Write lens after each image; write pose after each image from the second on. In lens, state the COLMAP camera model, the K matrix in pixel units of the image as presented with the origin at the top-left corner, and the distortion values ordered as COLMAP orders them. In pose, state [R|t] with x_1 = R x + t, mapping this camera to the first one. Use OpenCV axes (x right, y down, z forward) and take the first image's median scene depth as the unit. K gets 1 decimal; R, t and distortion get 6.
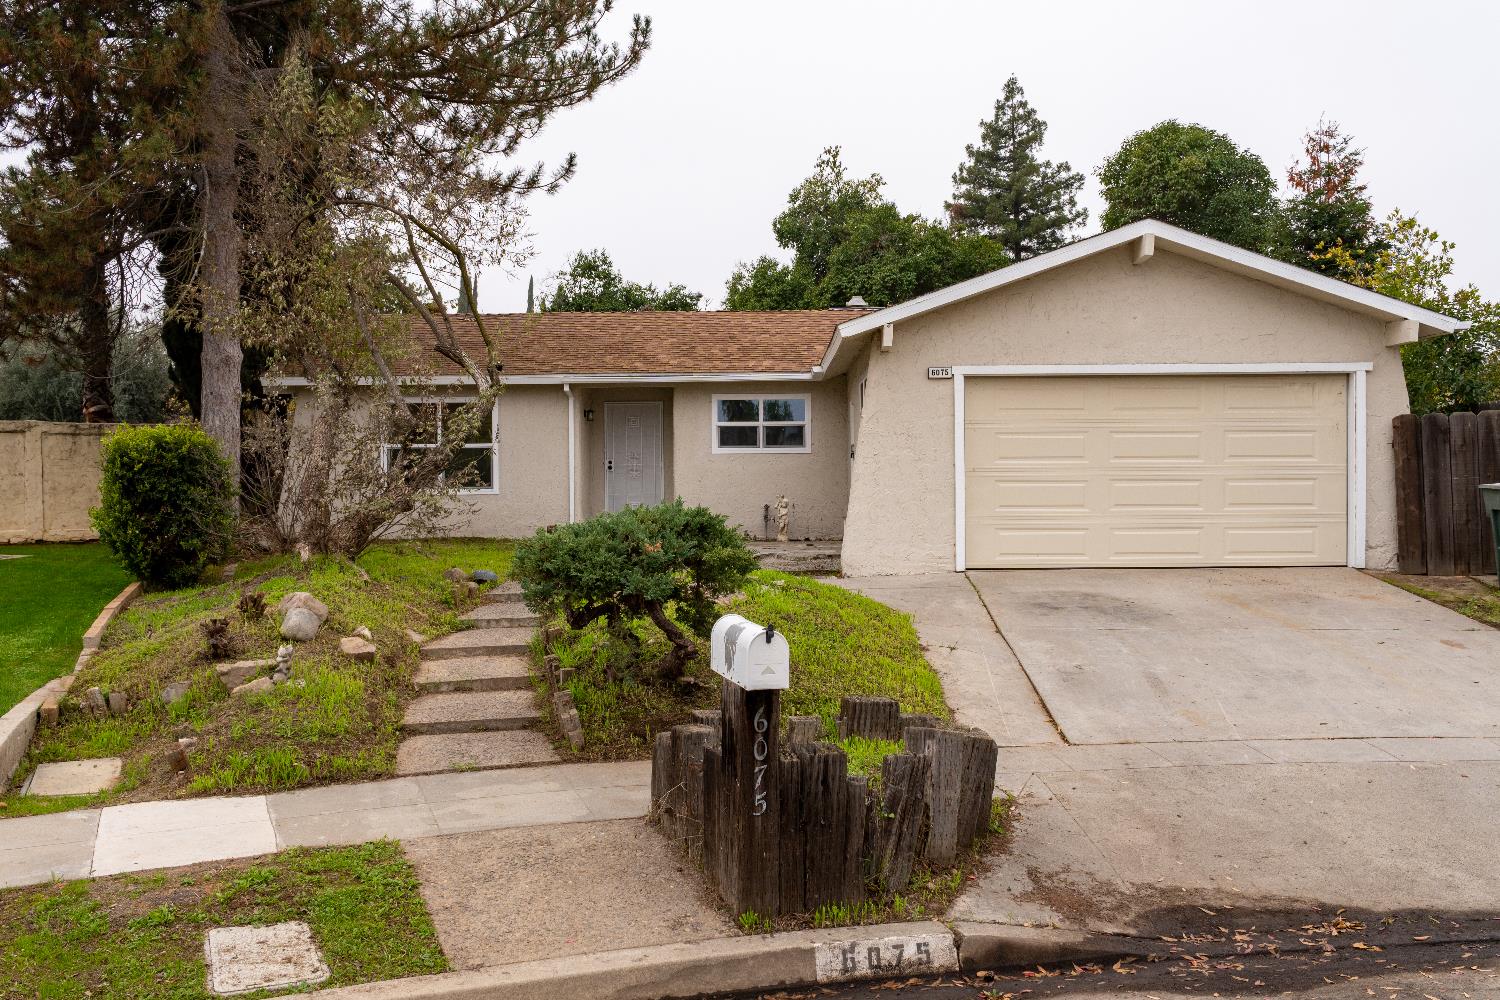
lens RADIAL K [[1315.9, 0, 761.0], [0, 1315.9, 491.8], [0, 0, 1]] dist [-0.034343, 0.005380]
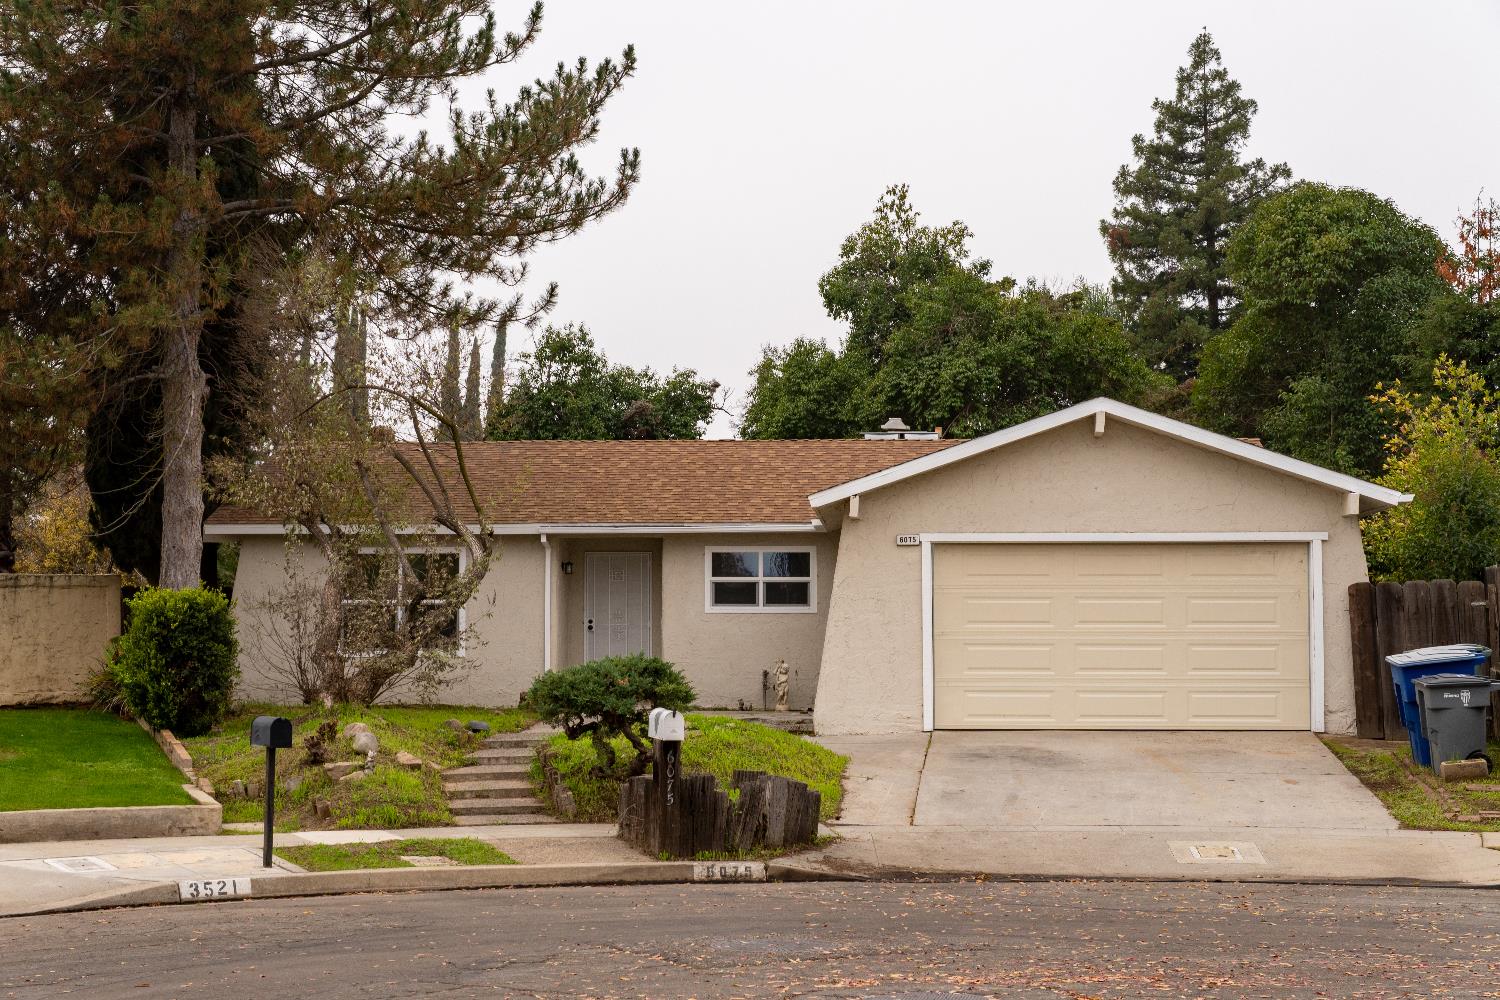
lens RADIAL K [[2378.3, 0, 744.3], [0, 2378.3, 497.2], [0, 0, 1]] dist [0.049168, 0.000000]
pose [[0.998895, 0.004582, -0.046764, 0.093288], [-0.007948, 0.997369, -0.072056, 0.012683], [0.046310, 0.072348, 0.996304, -0.882289]]
